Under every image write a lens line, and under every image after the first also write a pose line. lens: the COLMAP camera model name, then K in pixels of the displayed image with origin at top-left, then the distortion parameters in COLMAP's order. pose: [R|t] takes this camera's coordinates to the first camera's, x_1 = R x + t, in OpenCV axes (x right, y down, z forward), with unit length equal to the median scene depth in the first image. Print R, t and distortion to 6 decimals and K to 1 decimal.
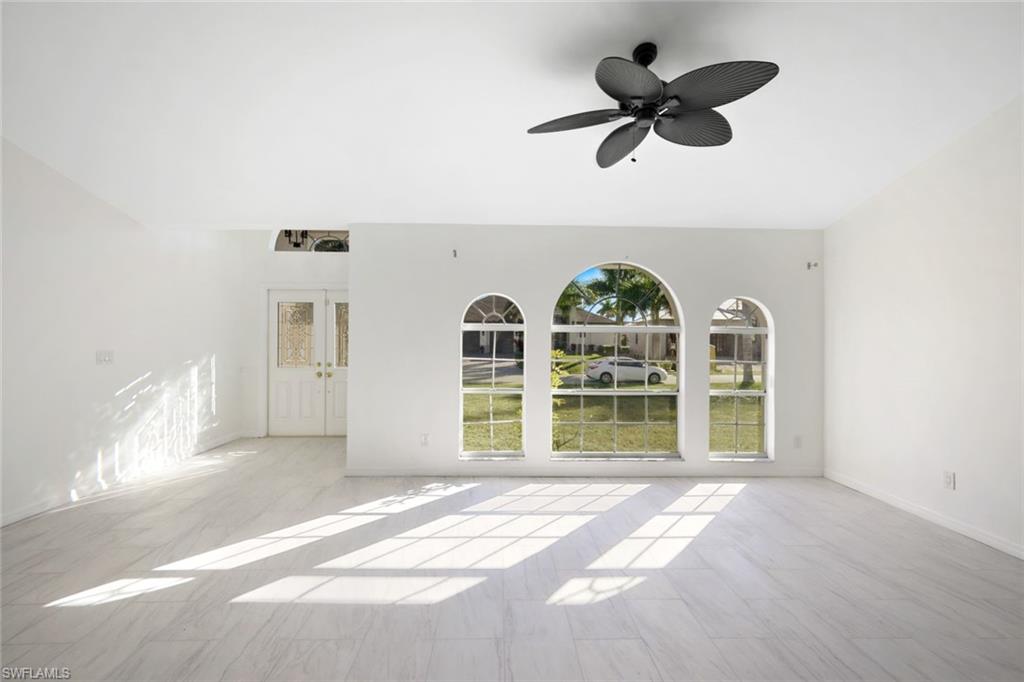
lens RADIAL K [[450.0, 0, 517.9], [0, 450.0, 340.2], [0, 0, 1]] dist [0.000609, -0.000029]
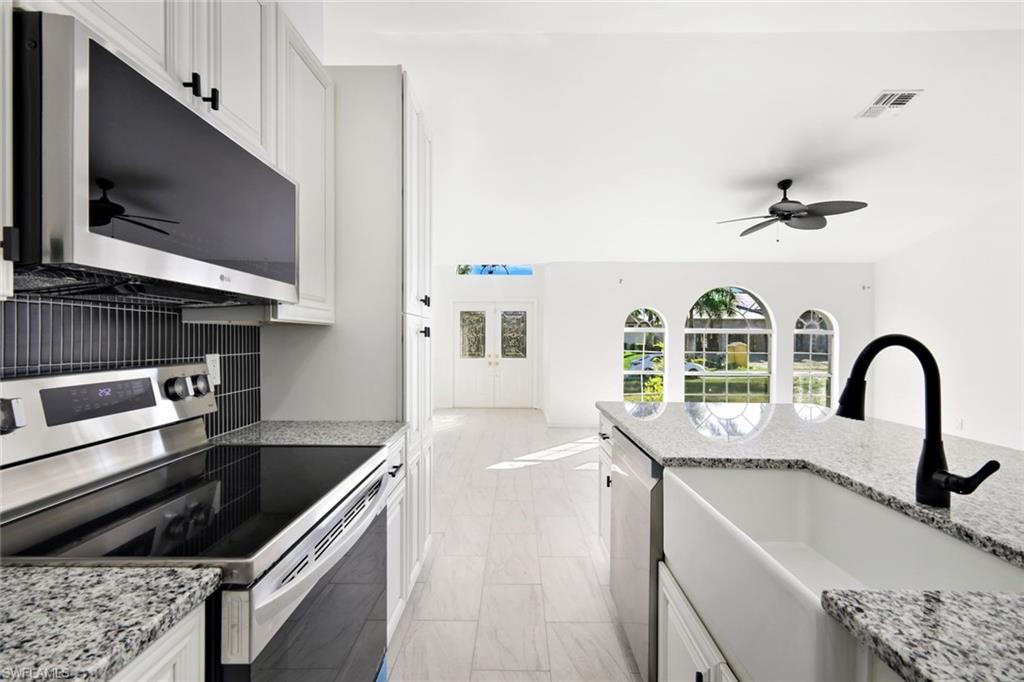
lens RADIAL K [[450.0, 0, 514.0], [0, 450.0, 344.9], [0, 0, 1]] dist [0.000609, -0.000029]
pose [[0.998928, 0.003864, -0.046137, -0.442207], [-0.003413, 0.999946, 0.009854, 0.008615], [0.046173, -0.009686, 0.998887, -0.540520]]
